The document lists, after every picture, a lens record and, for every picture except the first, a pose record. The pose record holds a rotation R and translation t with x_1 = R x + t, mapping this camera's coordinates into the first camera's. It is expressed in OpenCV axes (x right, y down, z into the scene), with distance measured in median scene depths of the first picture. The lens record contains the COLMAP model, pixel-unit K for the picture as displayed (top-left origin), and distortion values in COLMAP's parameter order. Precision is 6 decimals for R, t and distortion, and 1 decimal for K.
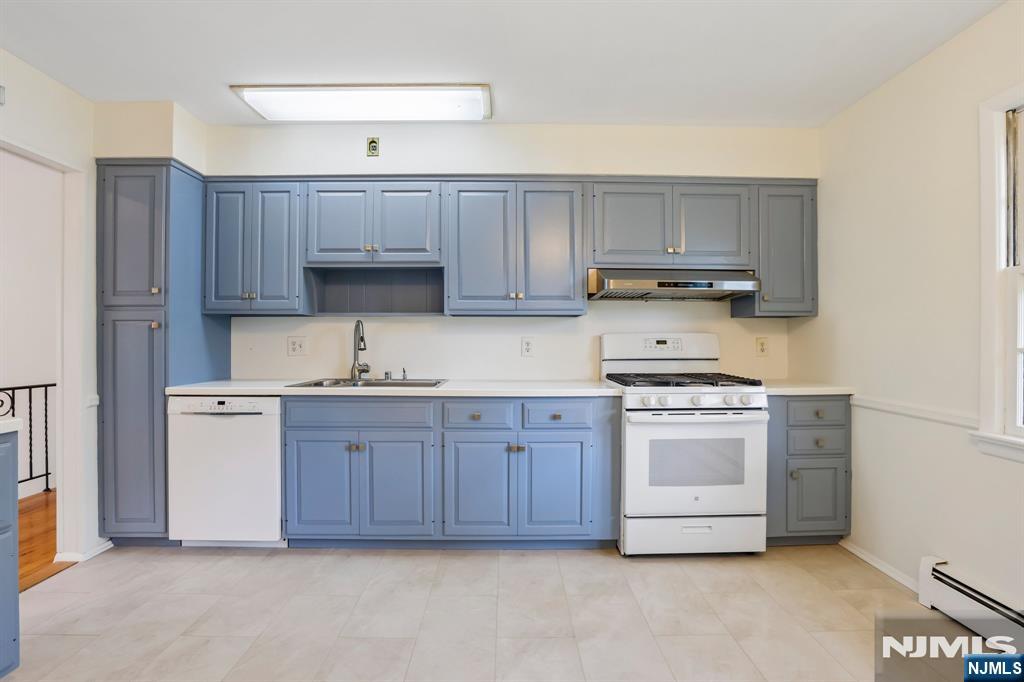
lens RADIAL K [[476.0, 0, 515.6], [0, 476.0, 340.7], [0, 0, 1]] dist [-0.063199, 0.026514]
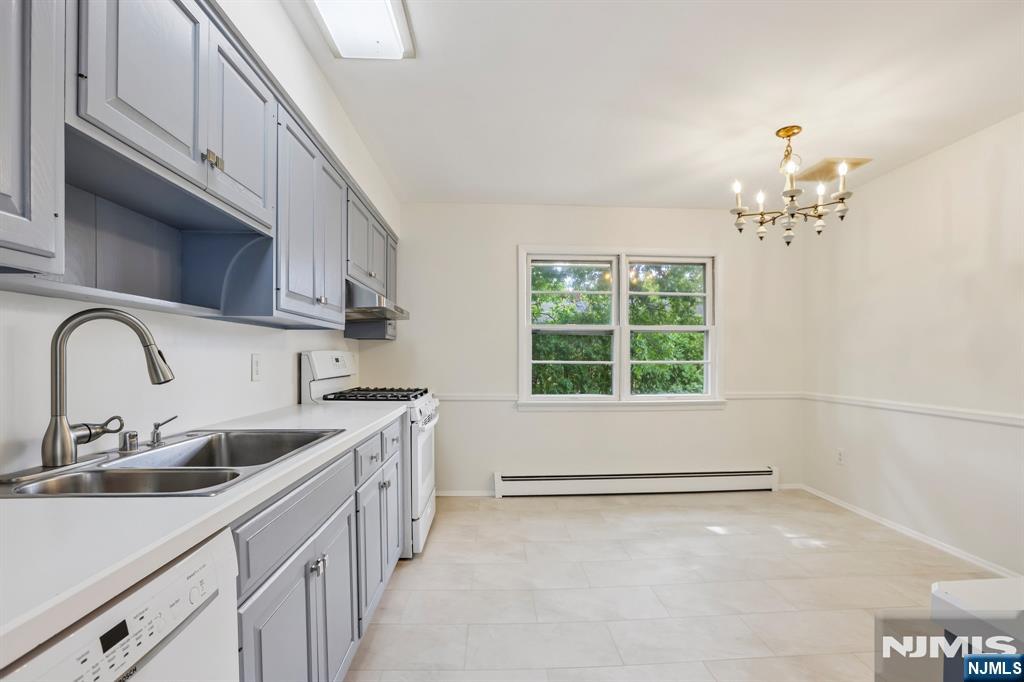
lens RADIAL K [[473.8, 0, 515.9], [0, 473.8, 358.7], [0, 0, 1]] dist [-0.060086, 0.021217]
pose [[-0.037643, -0.002363, 0.999288, -0.841286], [0.001400, 0.999996, 0.002417, -0.004408], [-0.999290, 0.001490, -0.037640, 0.788766]]
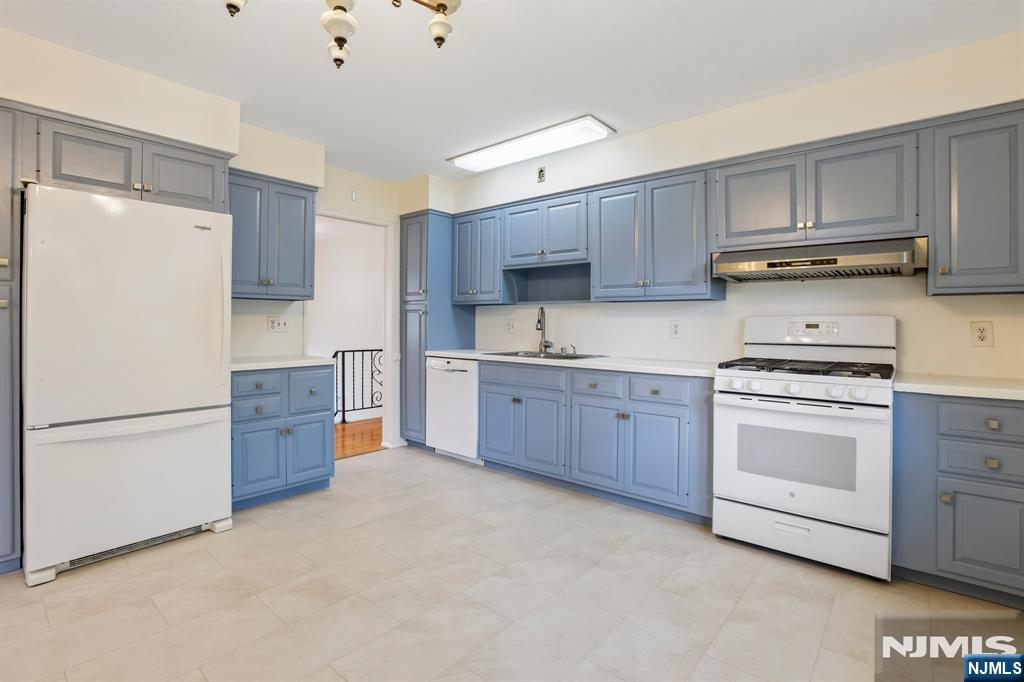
lens RADIAL K [[485.3, 0, 509.1], [0, 485.3, 320.7], [0, 0, 1]] dist [-0.061752, 0.024191]
pose [[0.747421, 0.001863, -0.664348, 0.572284], [-0.004143, 0.999990, -0.001856, -0.003170], [0.664338, 0.004139, 0.747421, -0.070885]]
